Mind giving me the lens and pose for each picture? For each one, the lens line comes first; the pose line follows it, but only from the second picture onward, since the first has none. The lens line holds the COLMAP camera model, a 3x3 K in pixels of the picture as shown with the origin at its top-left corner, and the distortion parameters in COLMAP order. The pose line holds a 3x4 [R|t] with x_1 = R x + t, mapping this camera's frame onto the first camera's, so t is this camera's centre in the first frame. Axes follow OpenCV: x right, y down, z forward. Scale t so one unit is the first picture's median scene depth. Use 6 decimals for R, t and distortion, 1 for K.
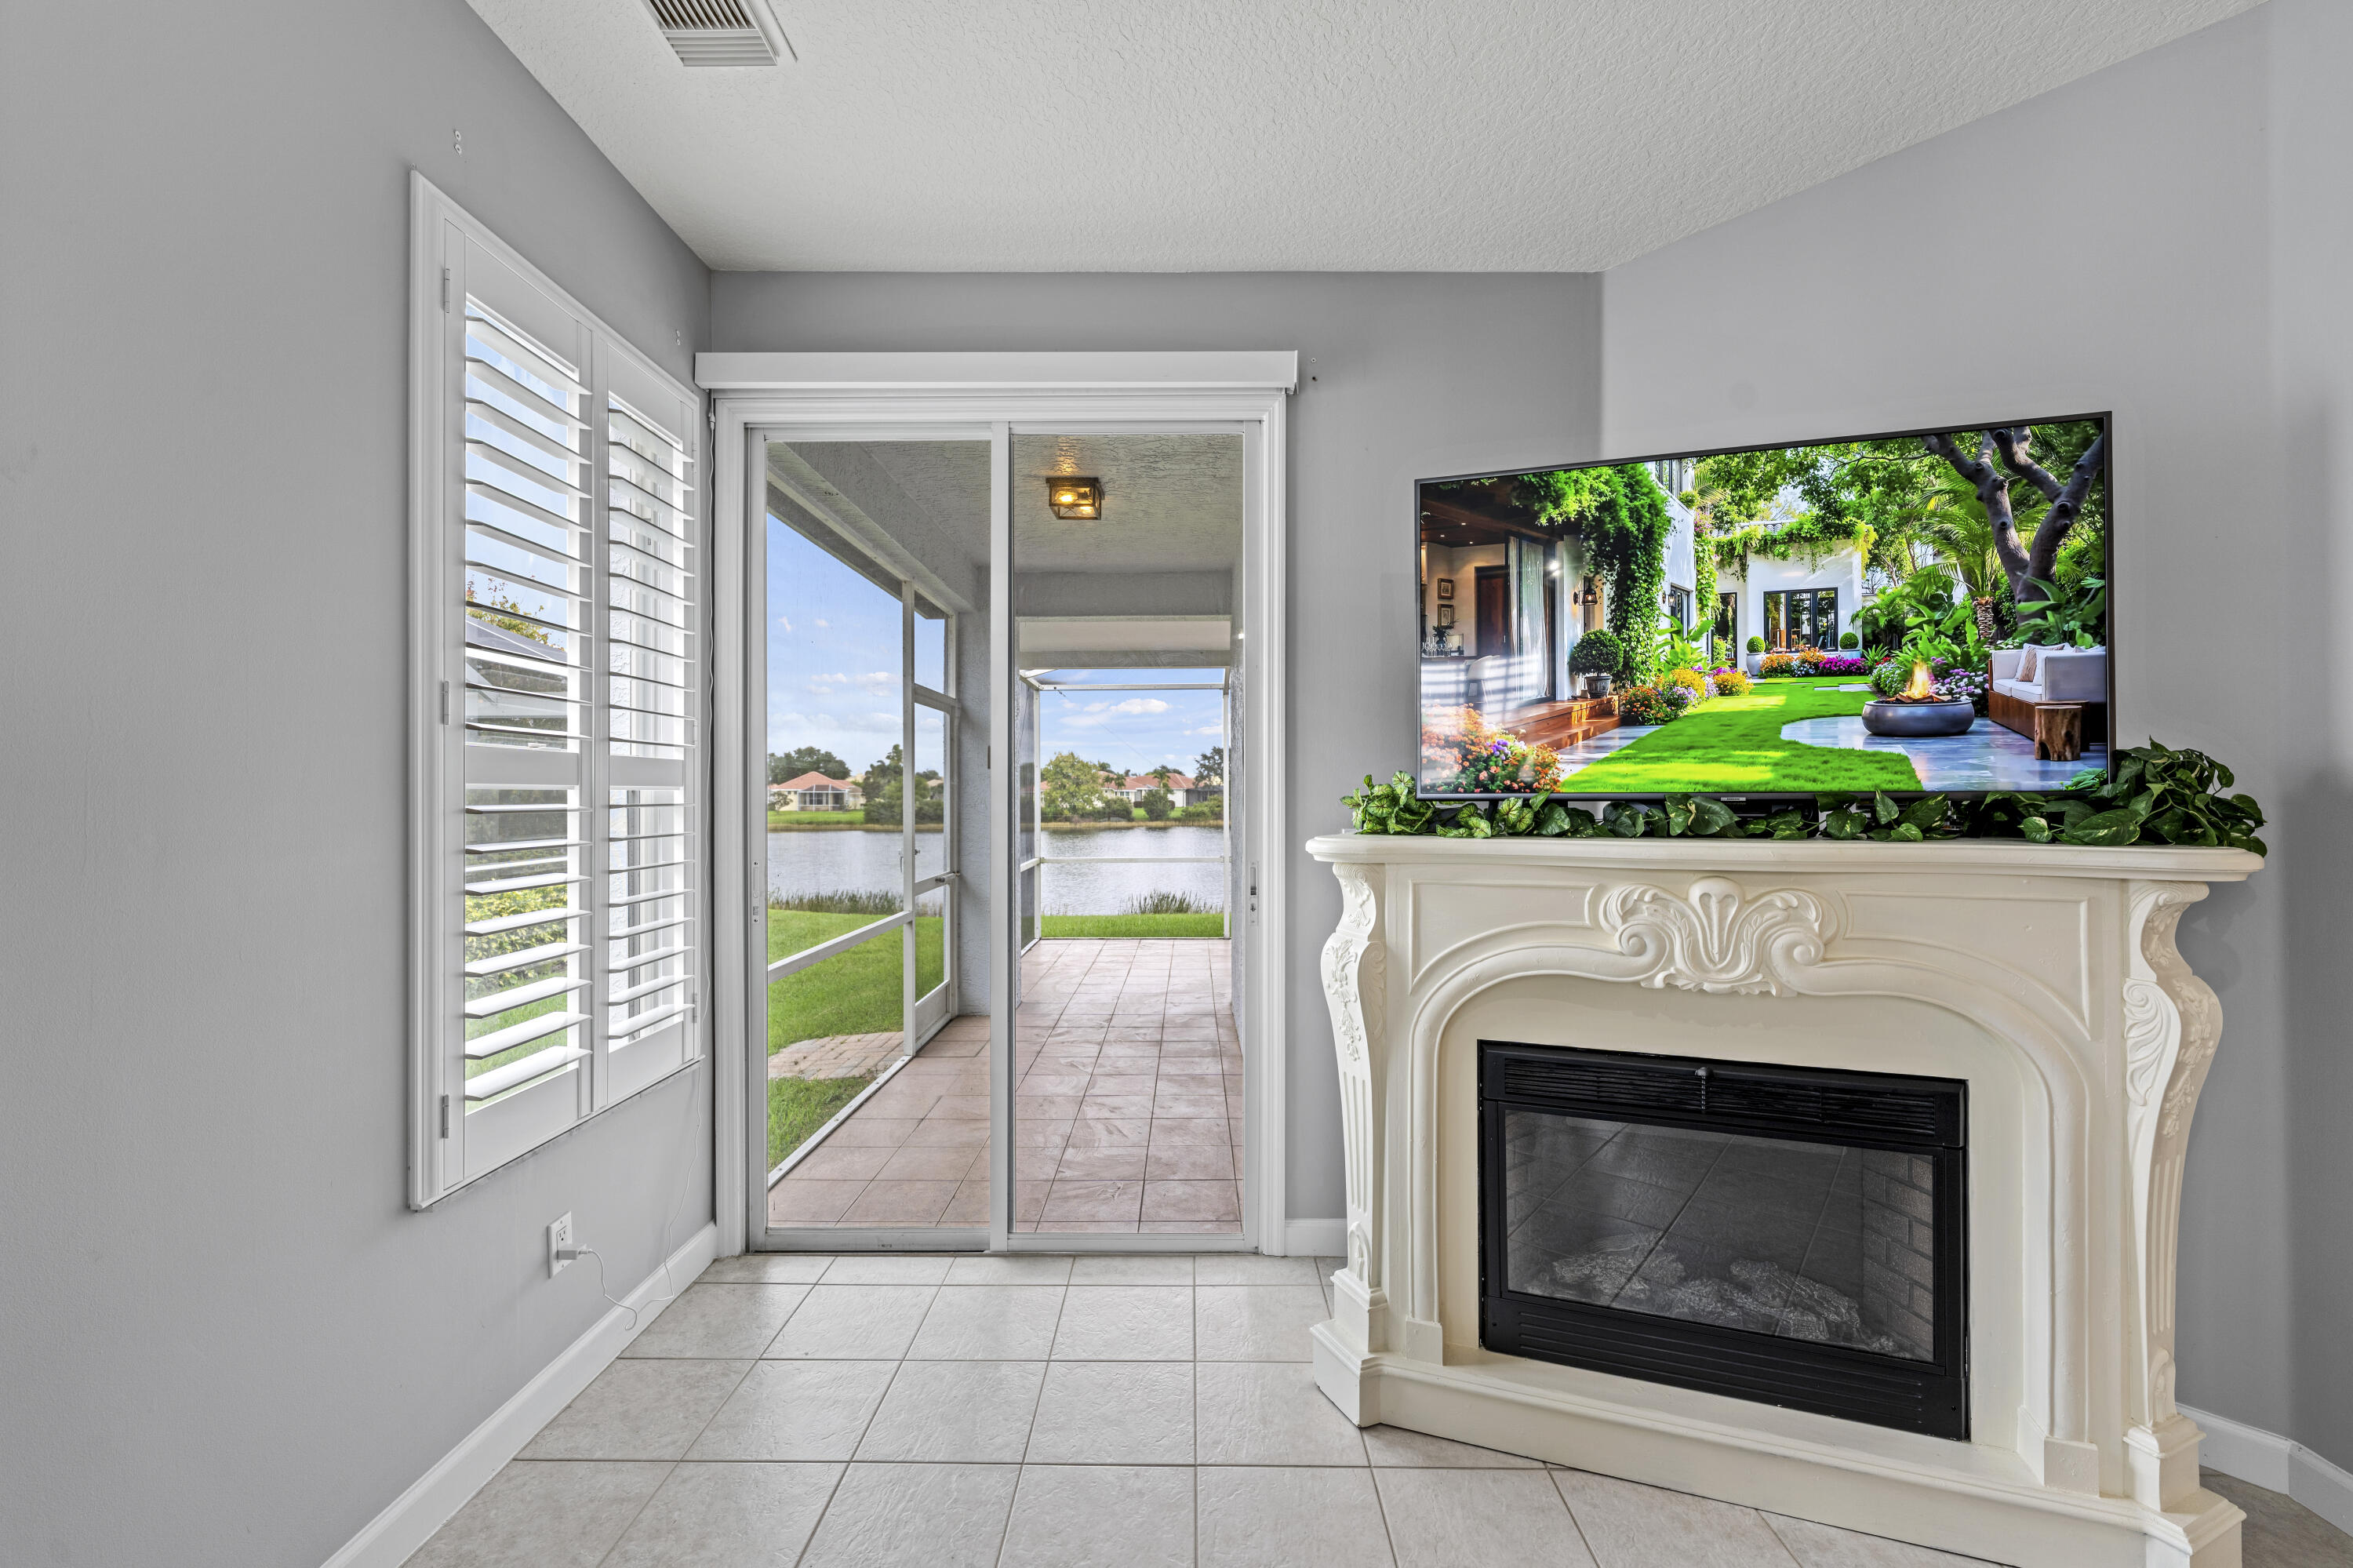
lens RADIAL K [[950.5, 0, 1184.8], [0, 950.5, 795.0], [0, 0, 1]] dist [0.000756, -0.000614]
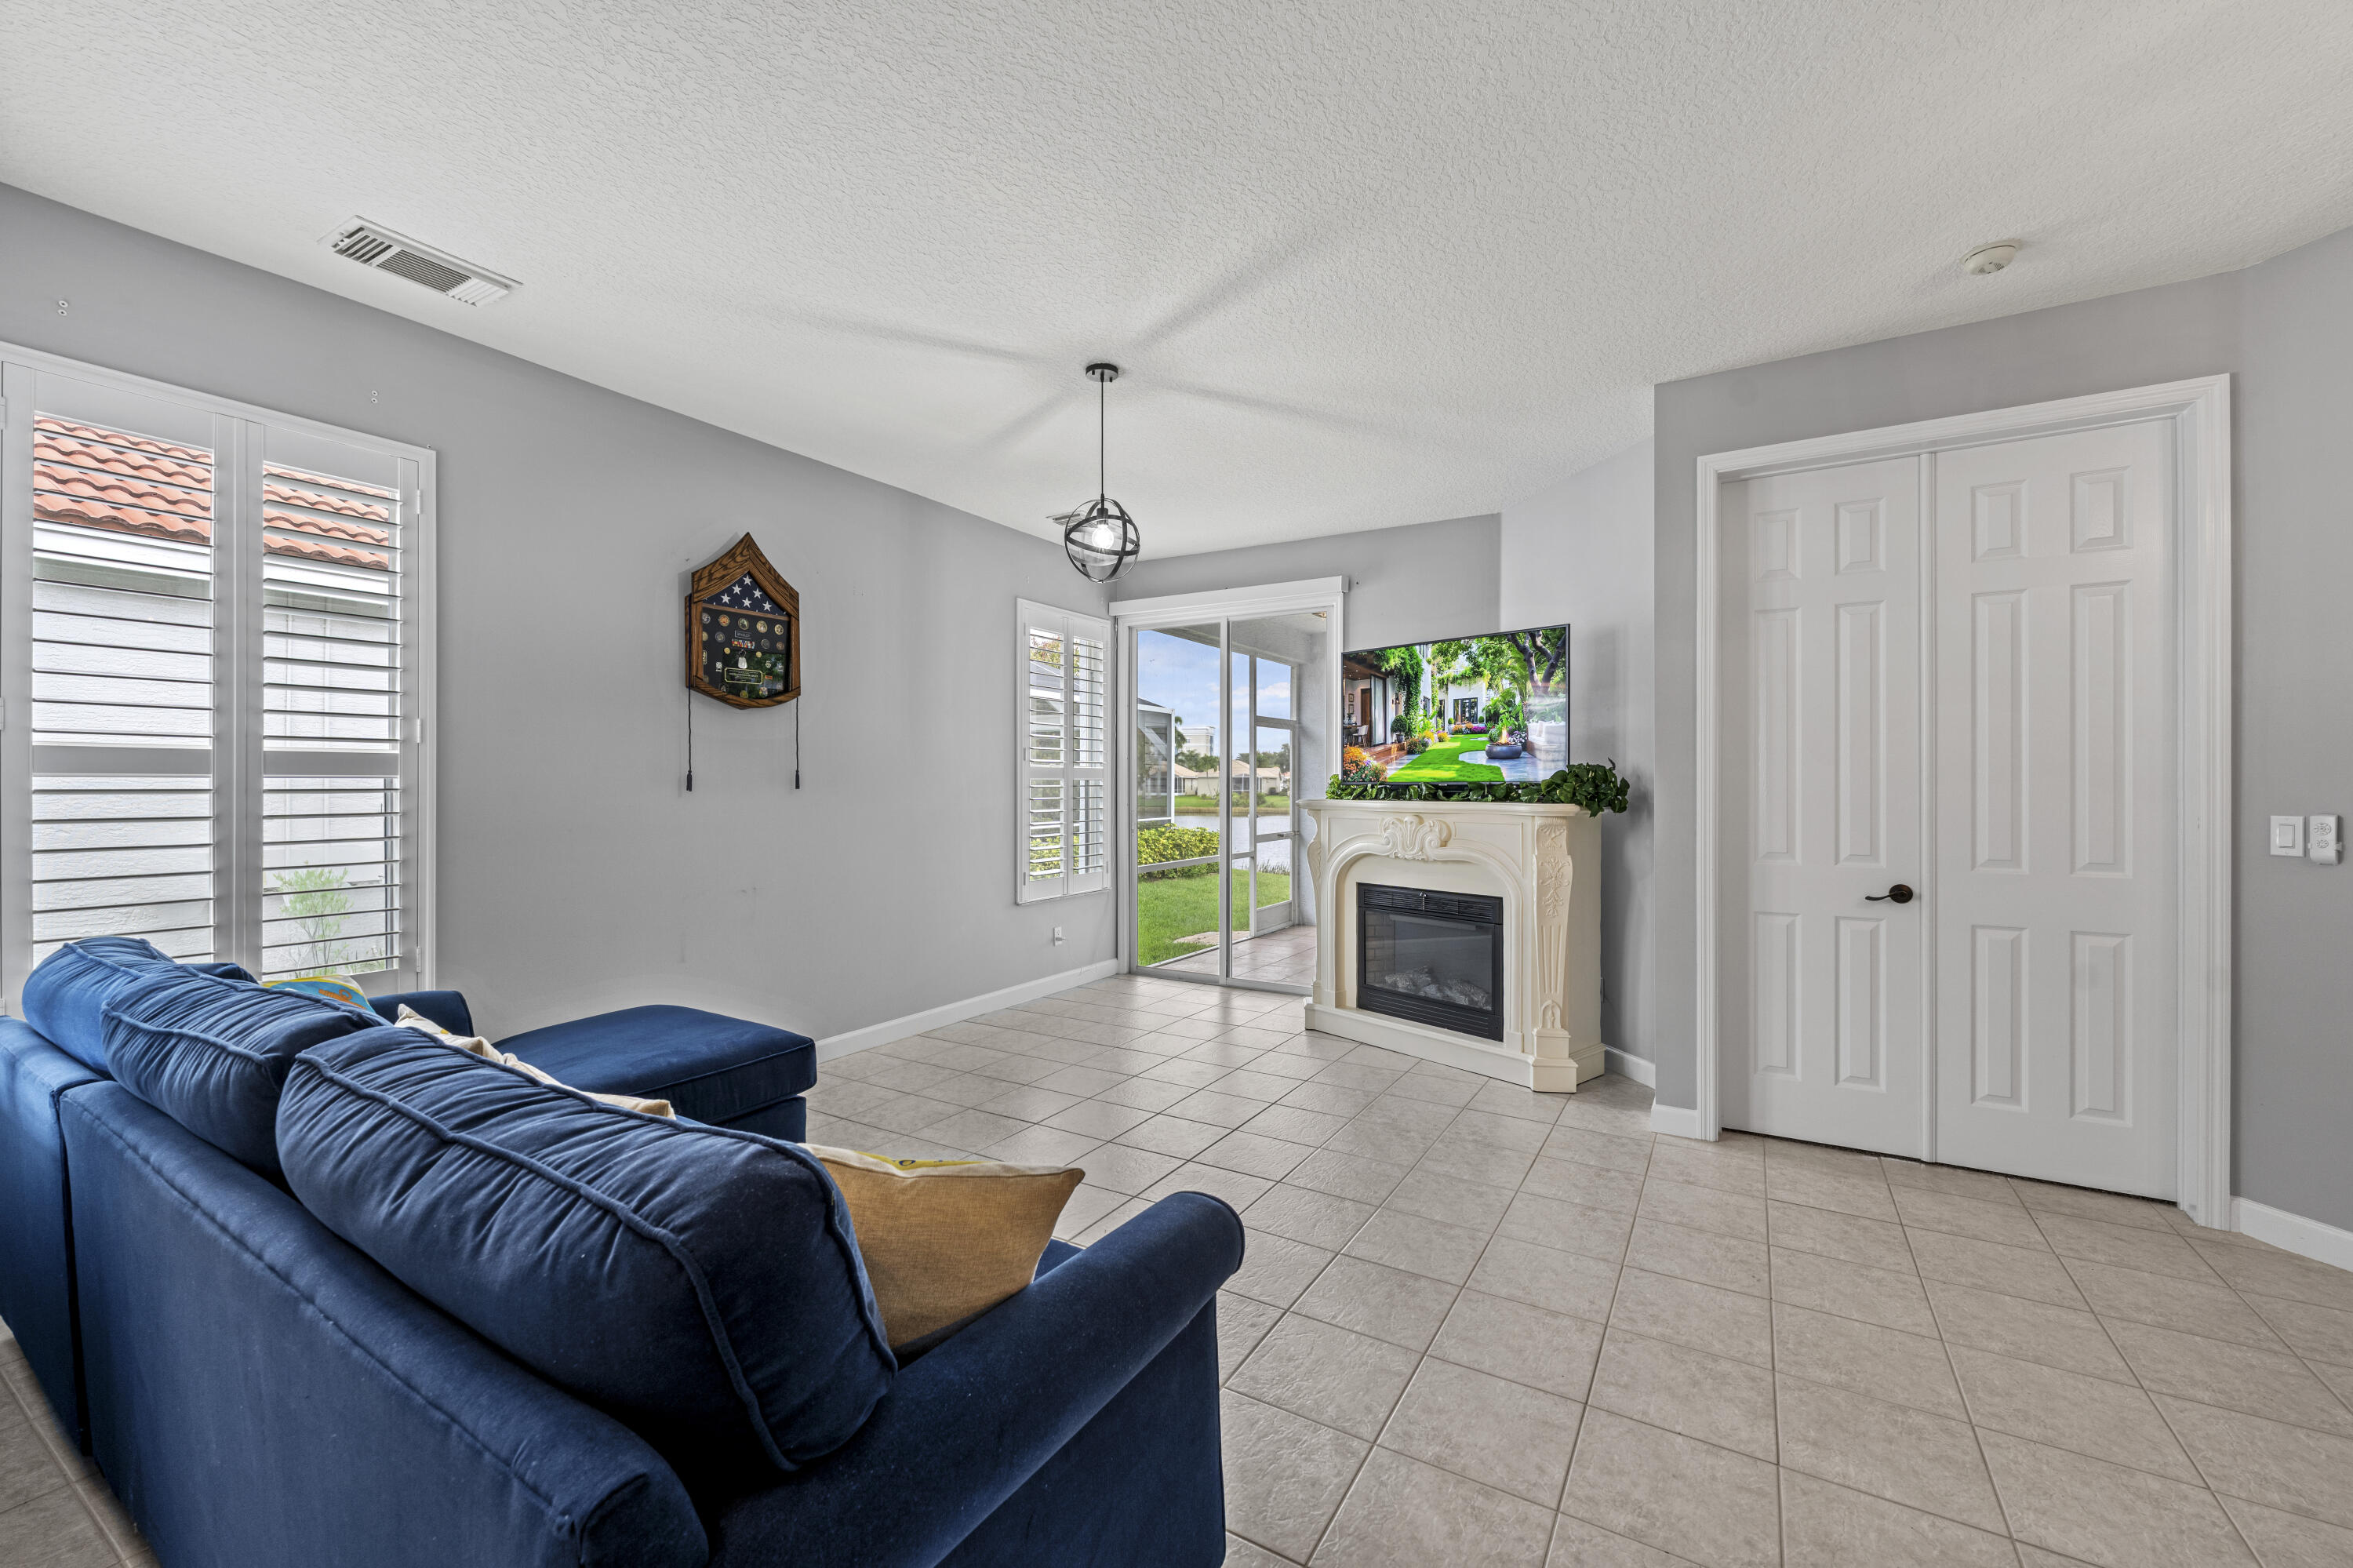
lens RADIAL K [[950.5, 0, 1175.2], [0, 950.5, 786.4], [0, 0, 1]] dist [0.000756, -0.000614]
pose [[0.863462, 0.004885, -0.504390, 1.233929], [-0.002122, 0.999979, 0.006051, -0.004816], [0.504409, -0.004155, 0.863455, -1.466280]]
